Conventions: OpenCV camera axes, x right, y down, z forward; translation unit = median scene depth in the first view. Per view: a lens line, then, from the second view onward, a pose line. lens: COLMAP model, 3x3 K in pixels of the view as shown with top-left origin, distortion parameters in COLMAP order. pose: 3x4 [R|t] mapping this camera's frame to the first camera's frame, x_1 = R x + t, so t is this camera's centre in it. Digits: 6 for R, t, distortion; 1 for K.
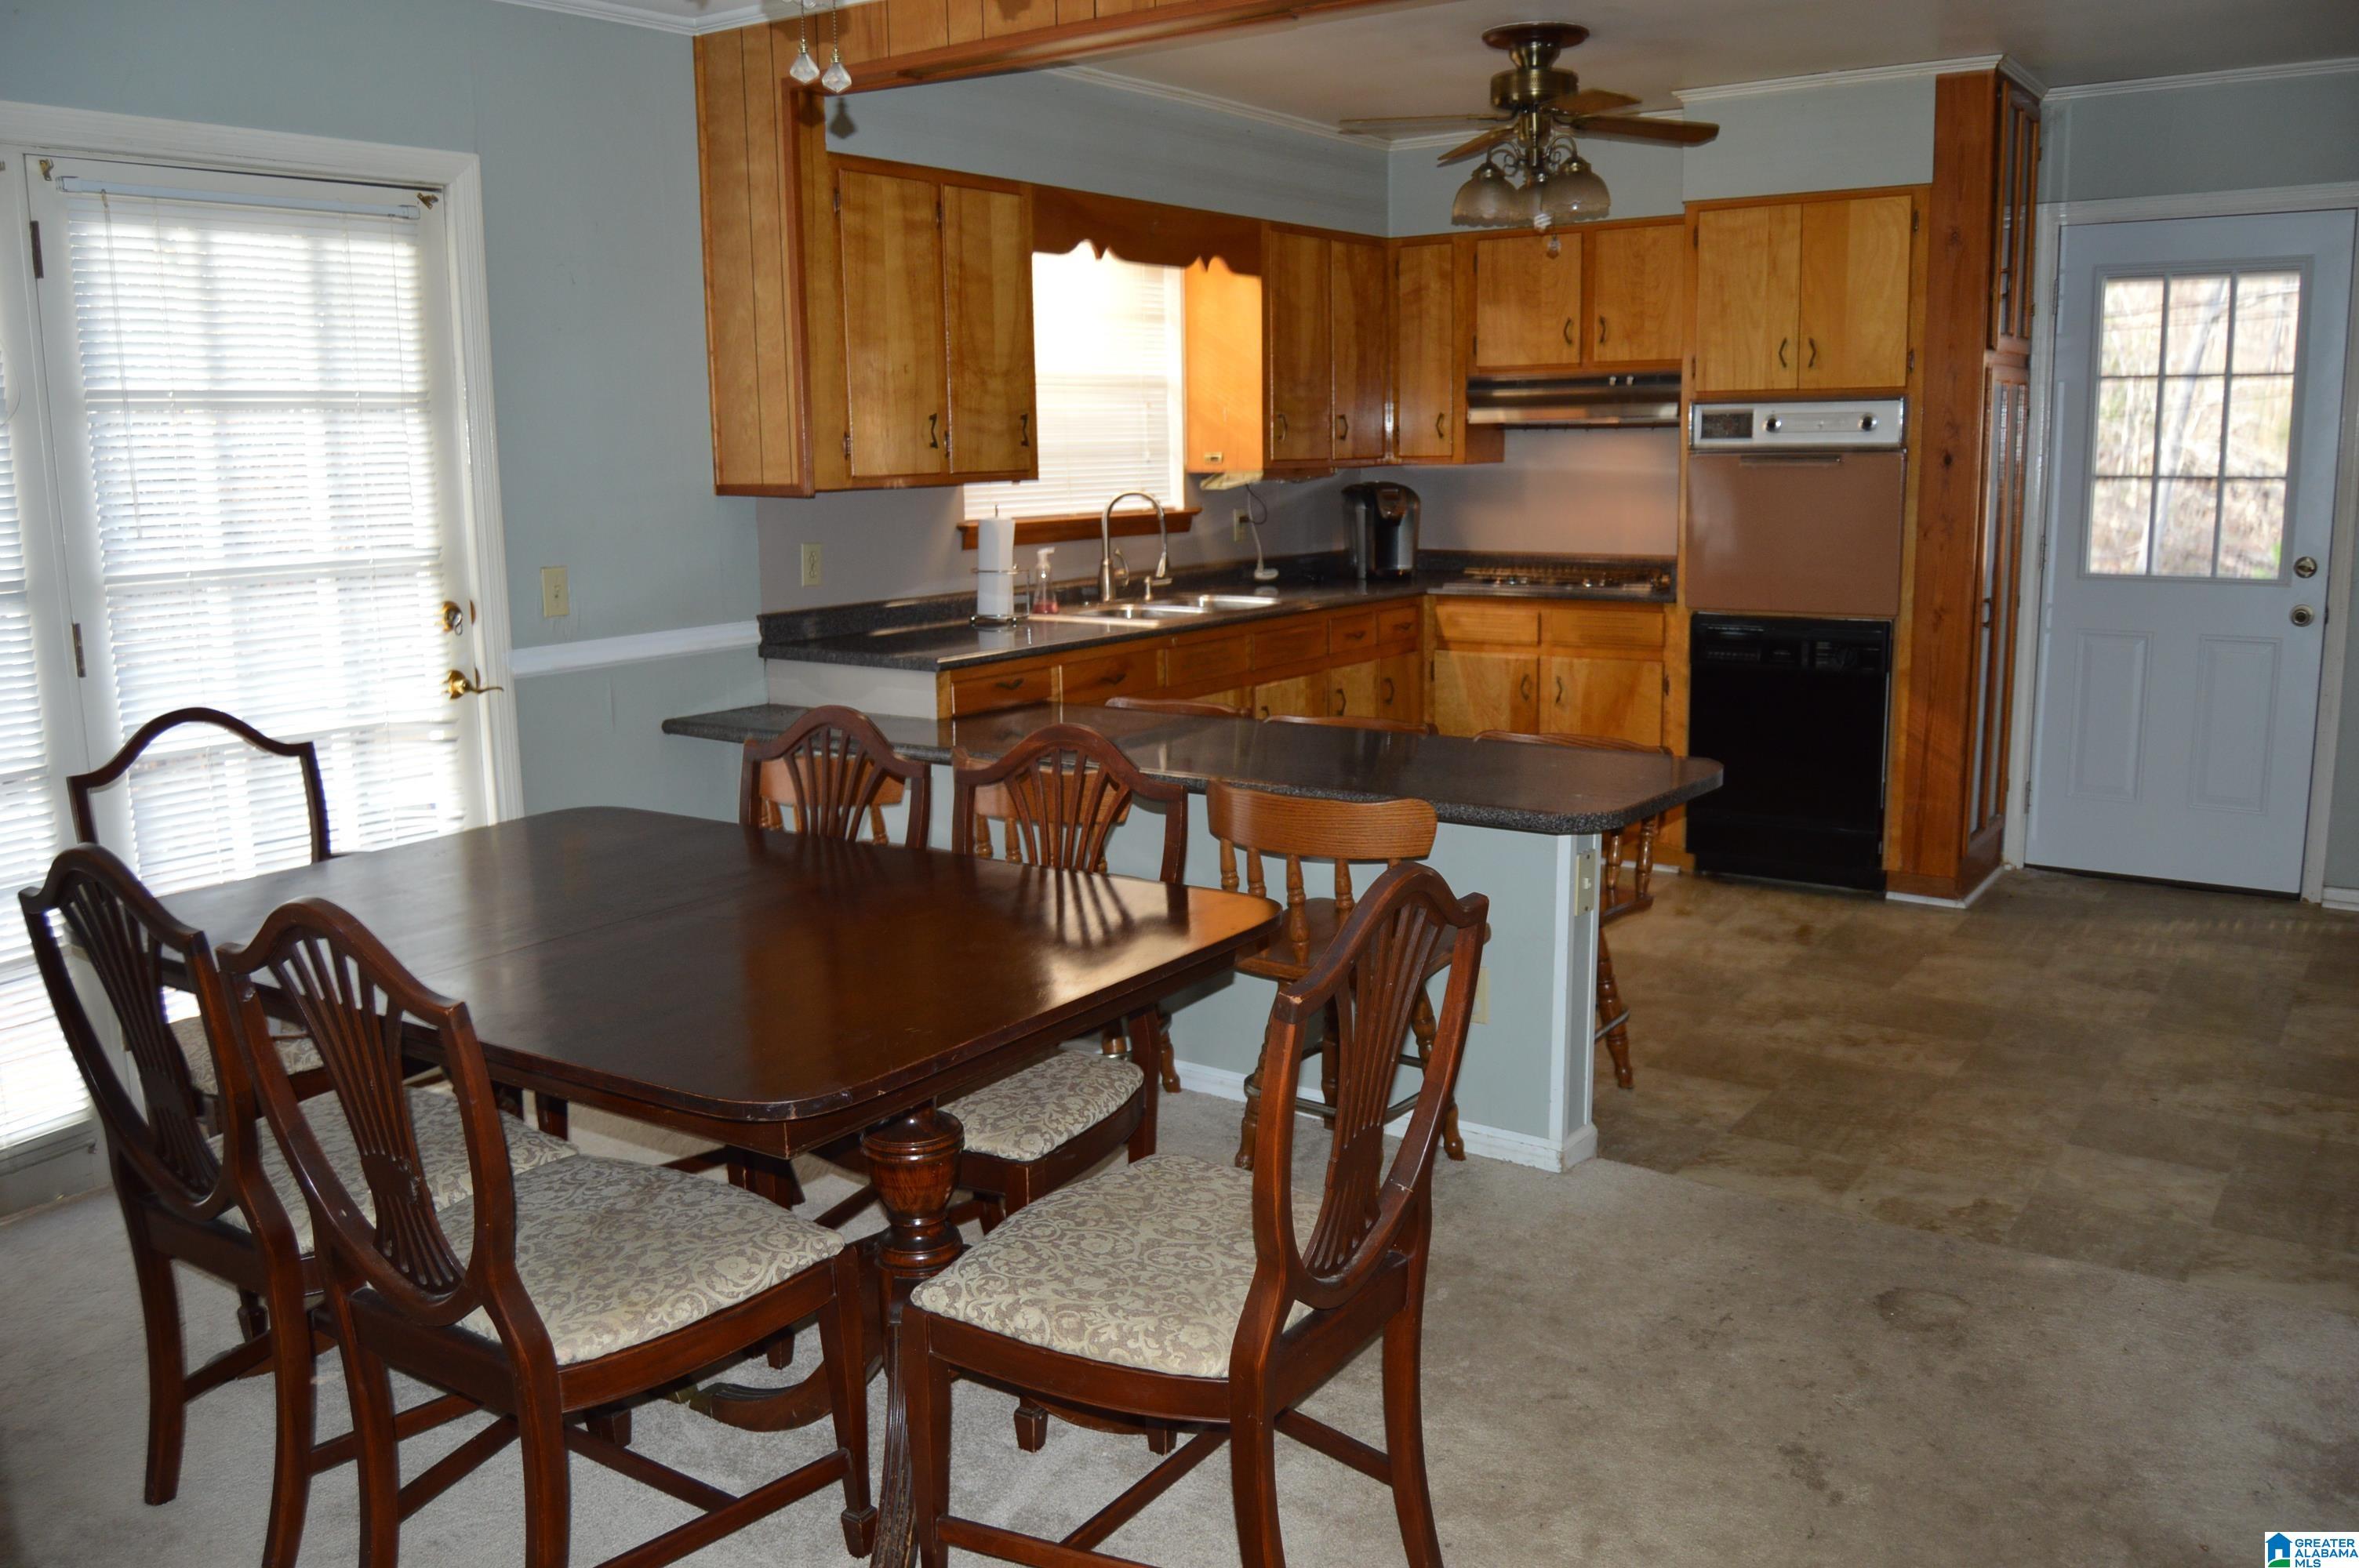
lens RADIAL K [[1864.4, 0, 1179.5], [0, 1864.4, 784.0], [0, 0, 1]] dist [-0.096821, 0.042411]
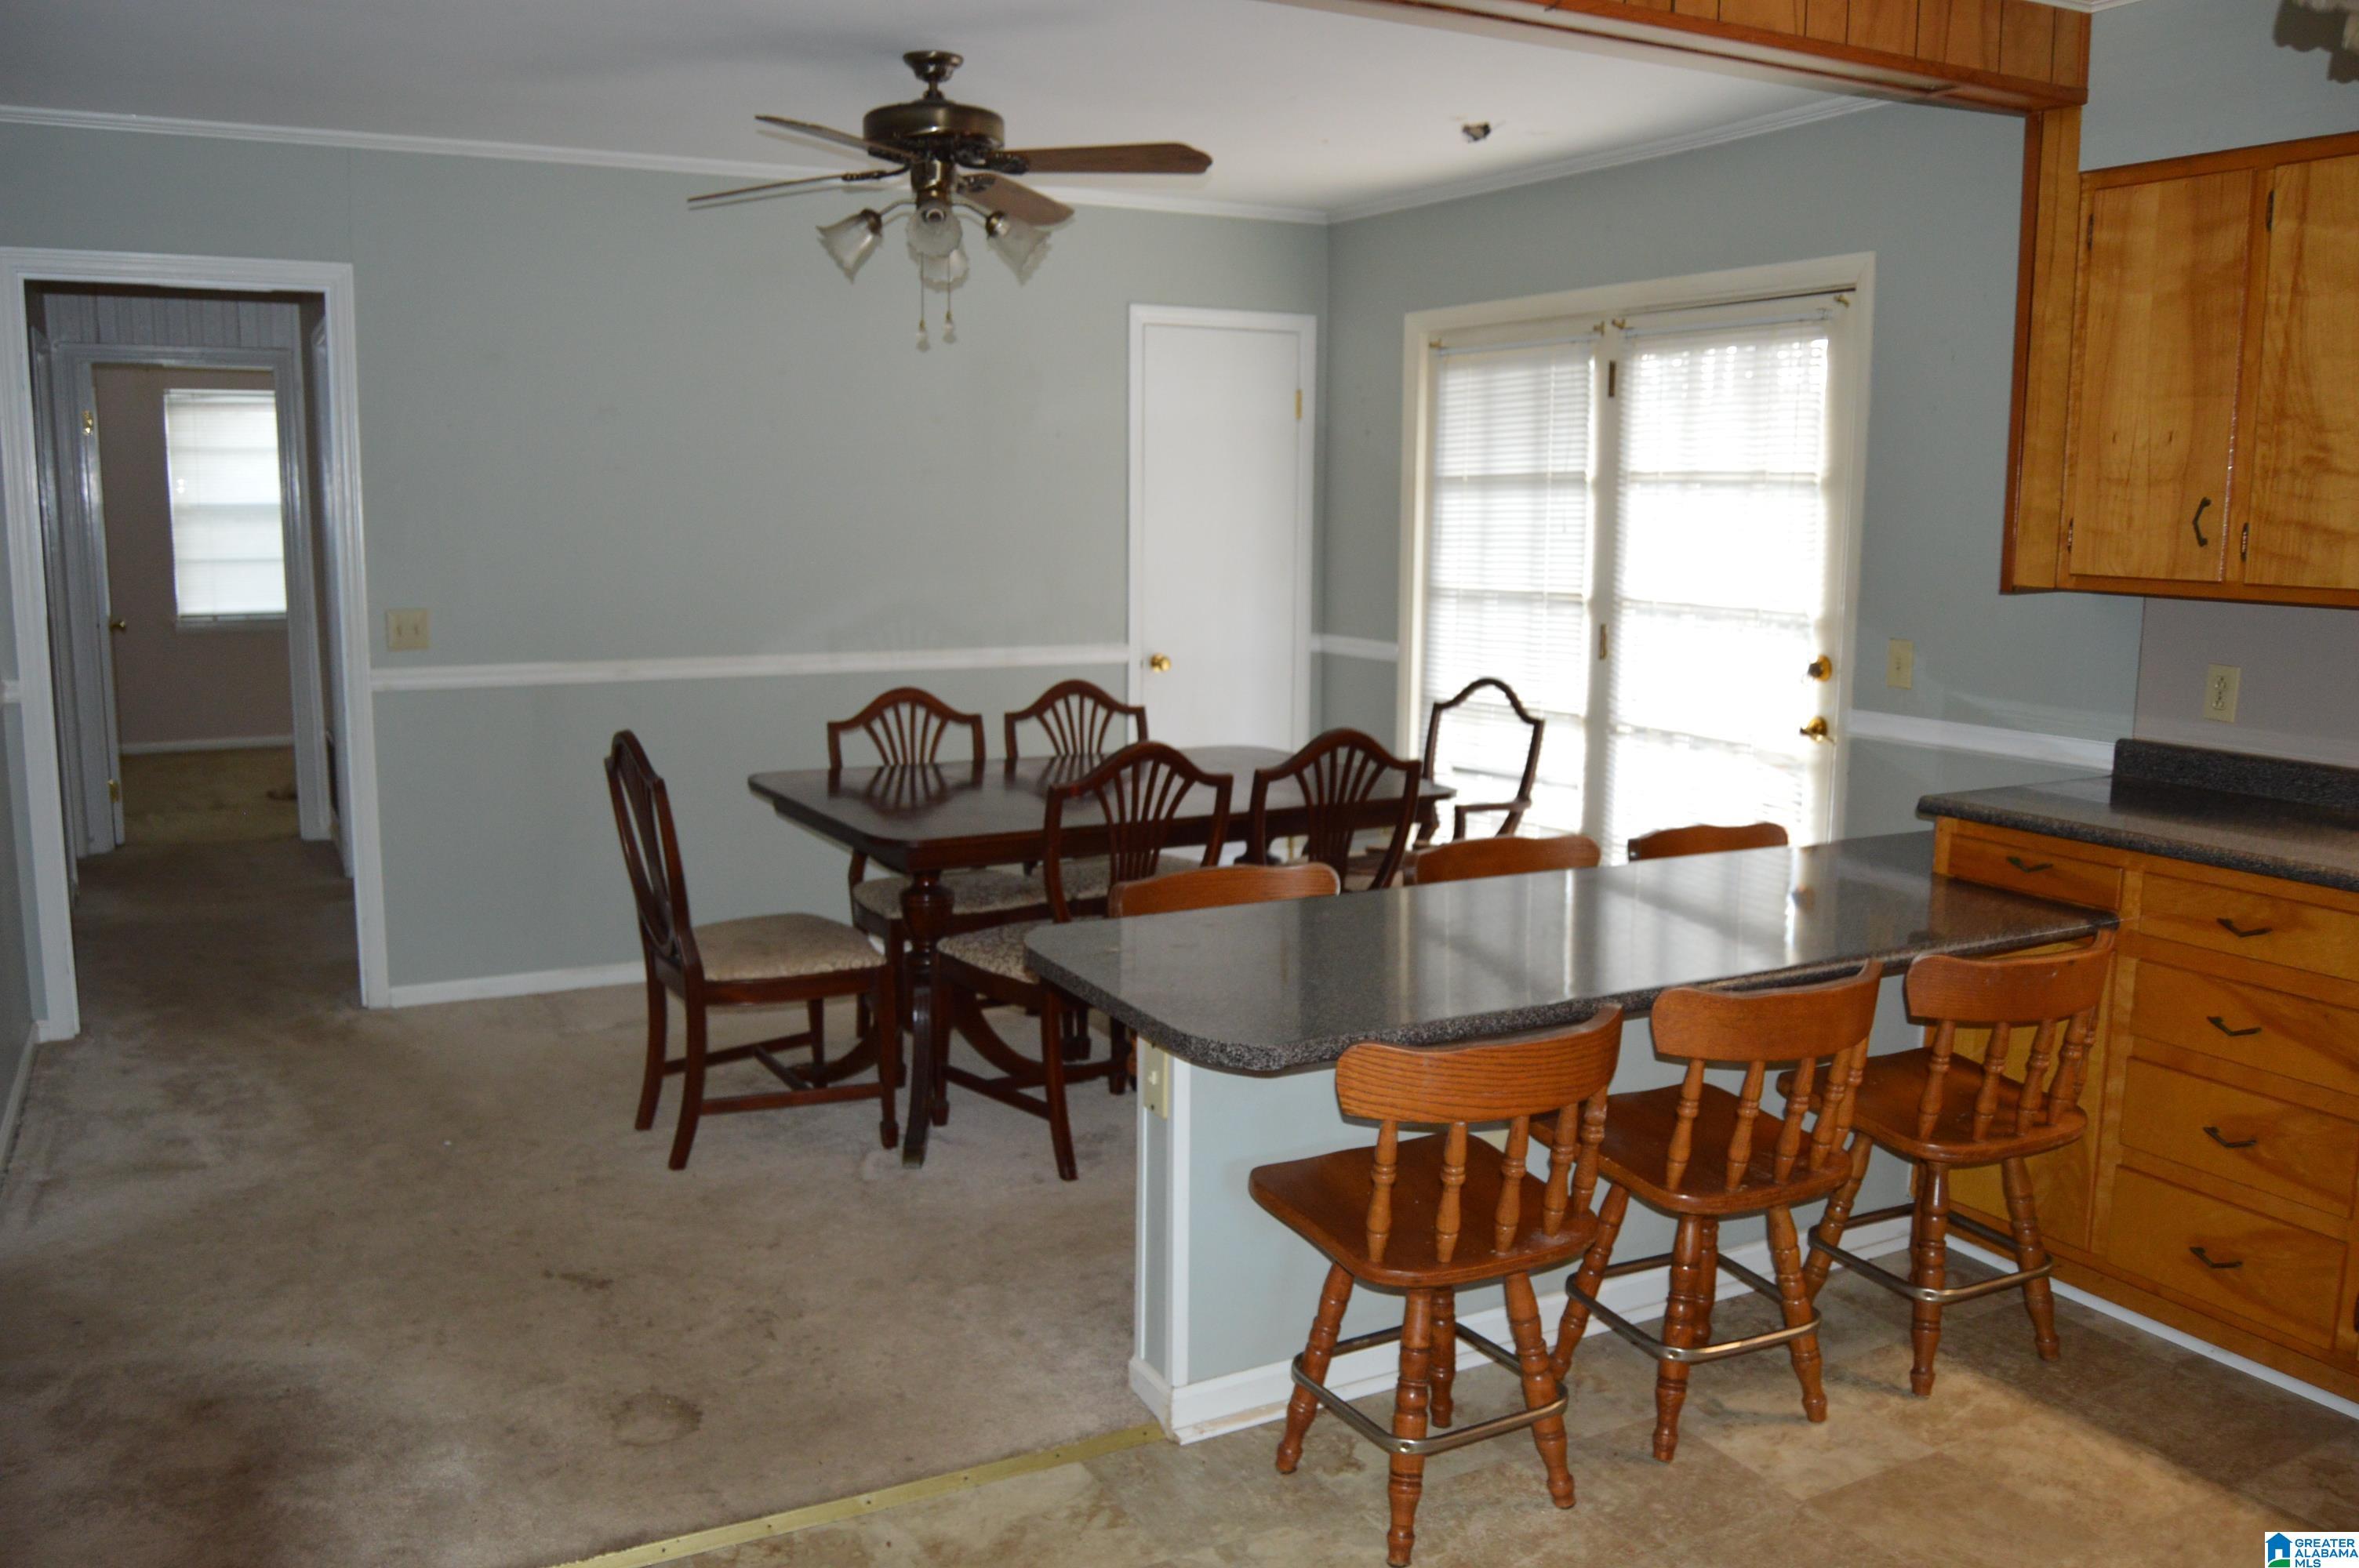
lens RADIAL K [[1860.3, 0, 1153.5], [0, 1860.3, 826.5], [0, 0, 1]] dist [-0.091773, 0.035071]
pose [[-0.455371, 0.163923, -0.875081, 0.814731], [-0.161224, 0.951470, 0.262129, -0.235343], [0.875582, 0.260450, -0.406844, 1.157188]]
